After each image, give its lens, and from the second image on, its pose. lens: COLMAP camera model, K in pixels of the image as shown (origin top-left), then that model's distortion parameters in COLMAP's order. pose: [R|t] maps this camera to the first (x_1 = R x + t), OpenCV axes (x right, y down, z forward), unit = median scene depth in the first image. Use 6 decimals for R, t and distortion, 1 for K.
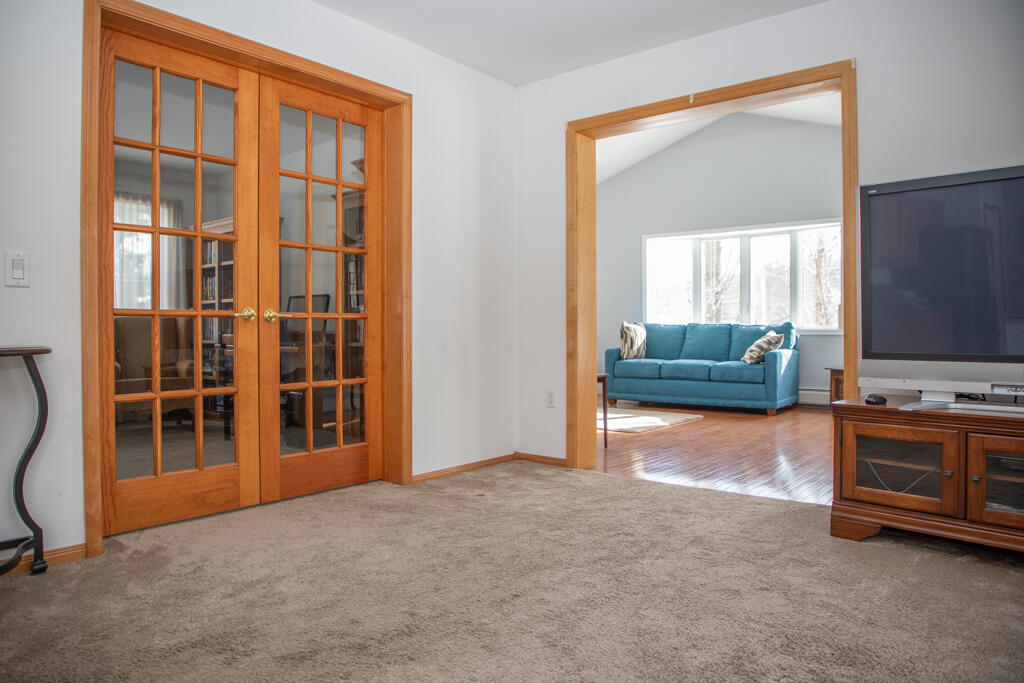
lens RADIAL K [[696.9, 0, 511.1], [0, 696.9, 322.3], [0, 0, 1]] dist [-0.080002, 0.037529]
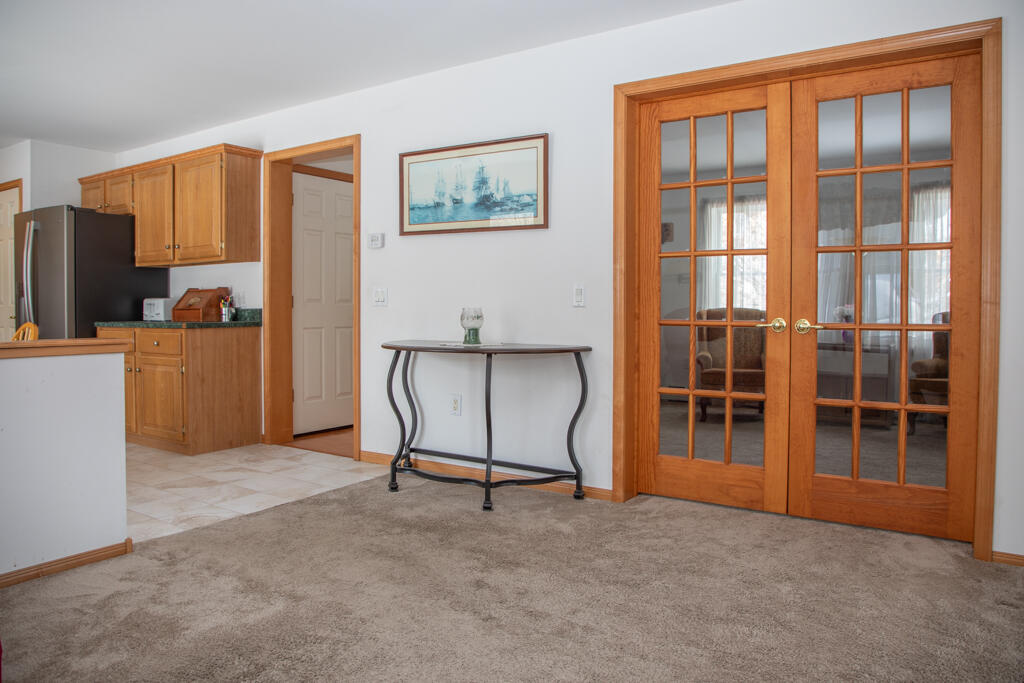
lens RADIAL K [[696.9, 0, 511.1], [0, 696.9, 322.3], [0, 0, 1]] dist [-0.080002, 0.037529]
pose [[0.098691, 0.021729, -0.994881, 0.620111], [0.003245, 0.999749, 0.022157, -0.041087], [0.995113, -0.005415, 0.098596, 0.536694]]
